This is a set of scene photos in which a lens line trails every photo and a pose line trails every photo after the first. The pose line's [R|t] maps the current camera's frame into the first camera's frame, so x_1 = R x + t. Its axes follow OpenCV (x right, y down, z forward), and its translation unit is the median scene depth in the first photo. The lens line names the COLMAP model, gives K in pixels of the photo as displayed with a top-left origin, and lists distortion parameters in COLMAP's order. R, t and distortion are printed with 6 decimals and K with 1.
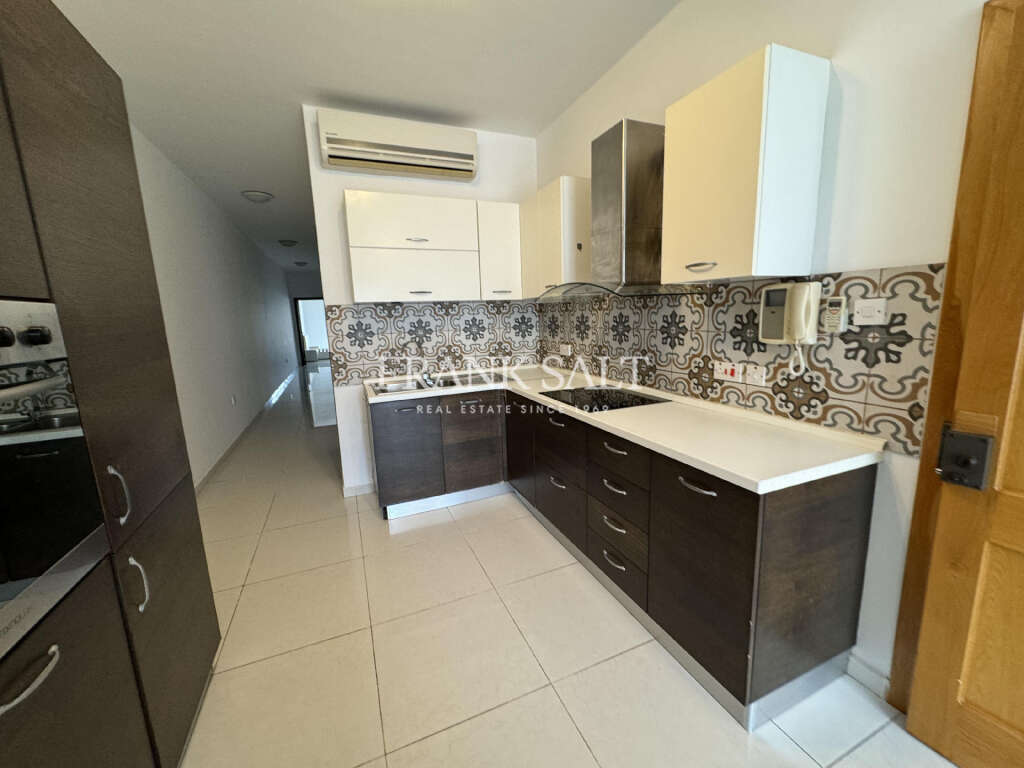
lens RADIAL K [[409.2, 0, 512.0], [0, 409.2, 384.0], [0, 0, 1]] dist [-0.001299, -0.000174]
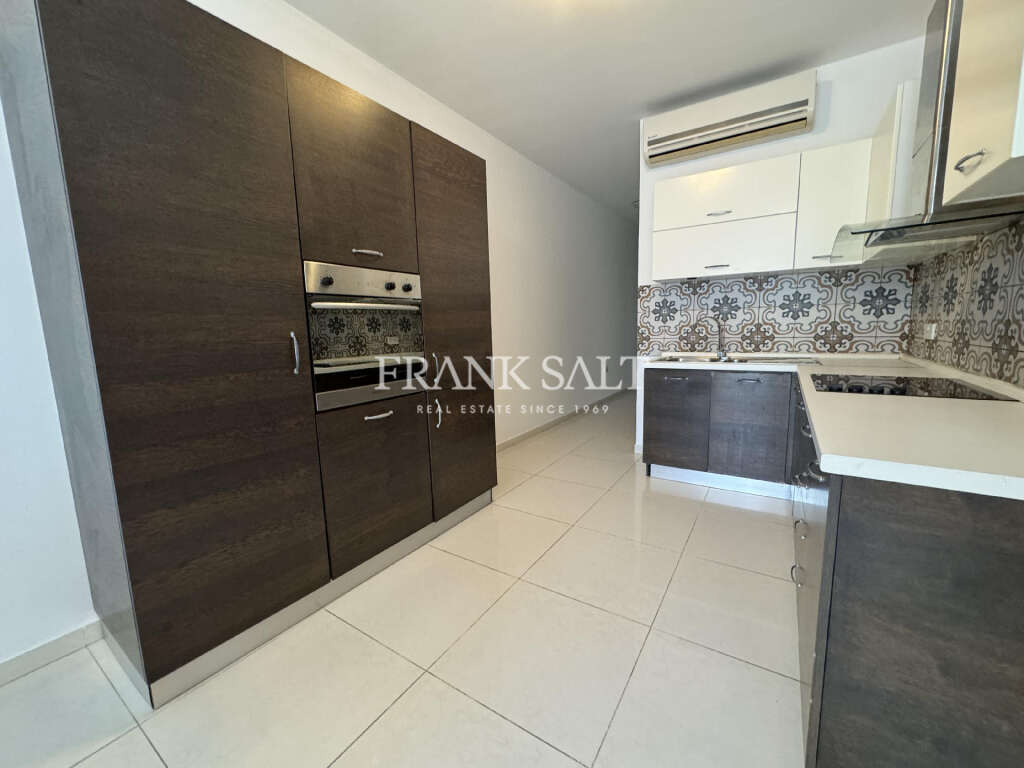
lens RADIAL K [[409.2, 0, 512.0], [0, 409.2, 384.0], [0, 0, 1]] dist [-0.001299, -0.000174]
pose [[0.551502, 0.133515, -0.823419, 0.346513], [-0.133915, 0.988476, 0.070586, 0.052966], [0.823354, 0.071340, 0.563026, 0.050414]]
